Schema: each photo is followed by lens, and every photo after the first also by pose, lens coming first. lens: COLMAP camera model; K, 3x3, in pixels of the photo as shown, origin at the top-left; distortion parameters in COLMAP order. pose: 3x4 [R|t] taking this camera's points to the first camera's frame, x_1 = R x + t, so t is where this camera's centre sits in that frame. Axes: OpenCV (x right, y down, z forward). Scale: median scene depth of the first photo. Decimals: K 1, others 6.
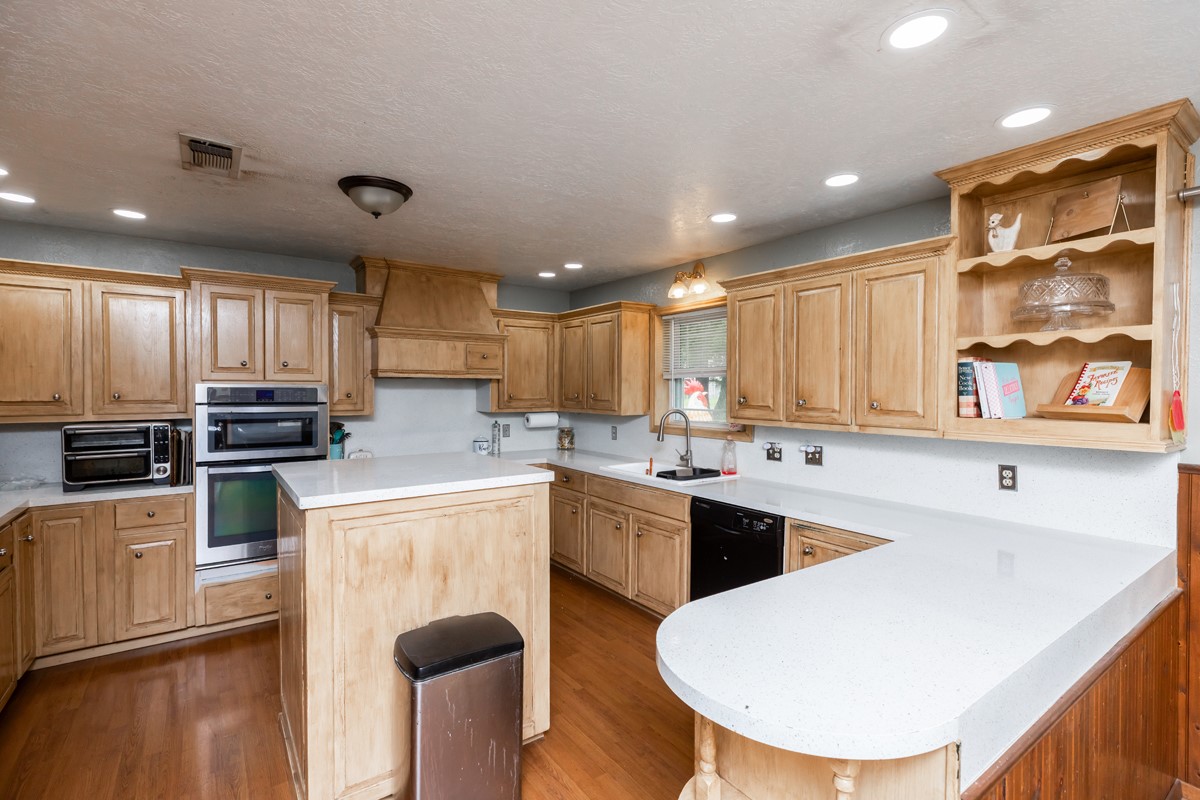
lens RADIAL K [[551.4, 0, 600.3], [0, 551.4, 397.1], [0, 0, 1]] dist [0.000713, -0.000570]
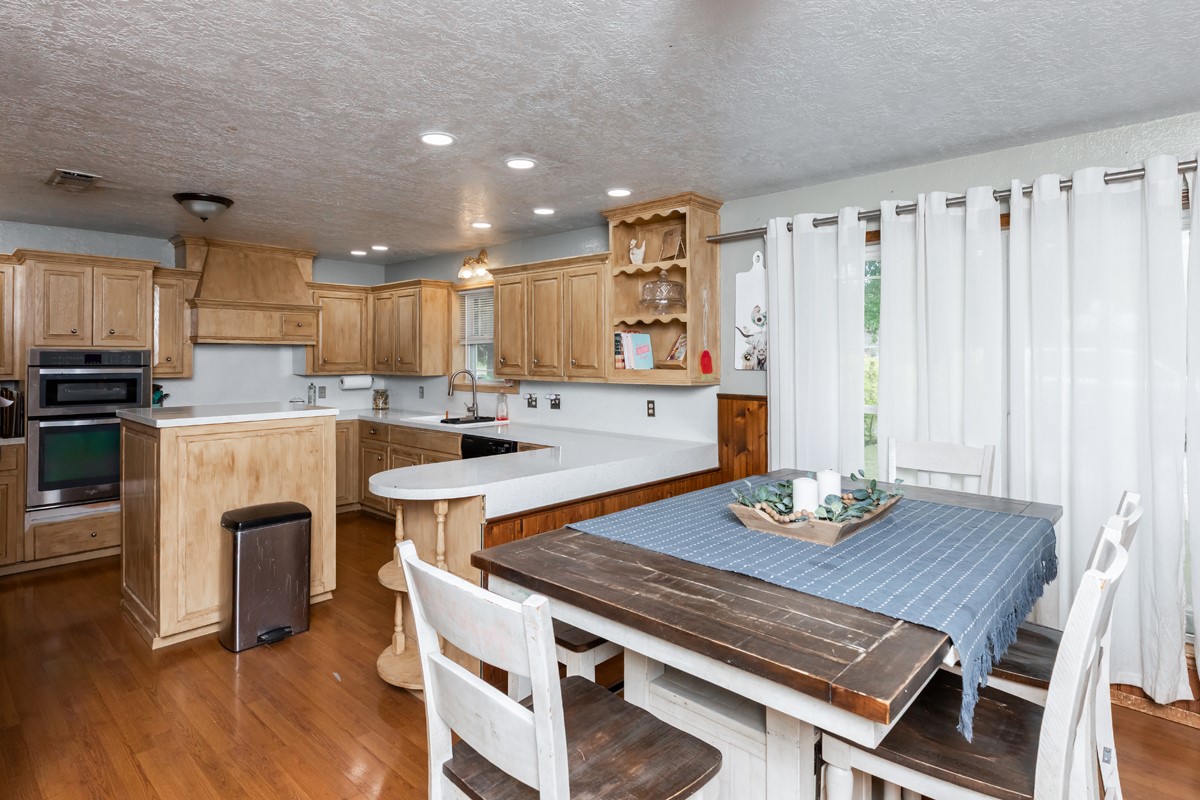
lens RADIAL K [[632.4, 0, 571.8], [0, 632.4, 351.7], [0, 0, 1]] dist [0.001876, 0.000045]
pose [[0.984763, -0.001987, 0.173888, 0.158018], [0.005999, 0.999728, -0.022551, 0.019505], [-0.173796, 0.023251, 0.984507, -0.512824]]
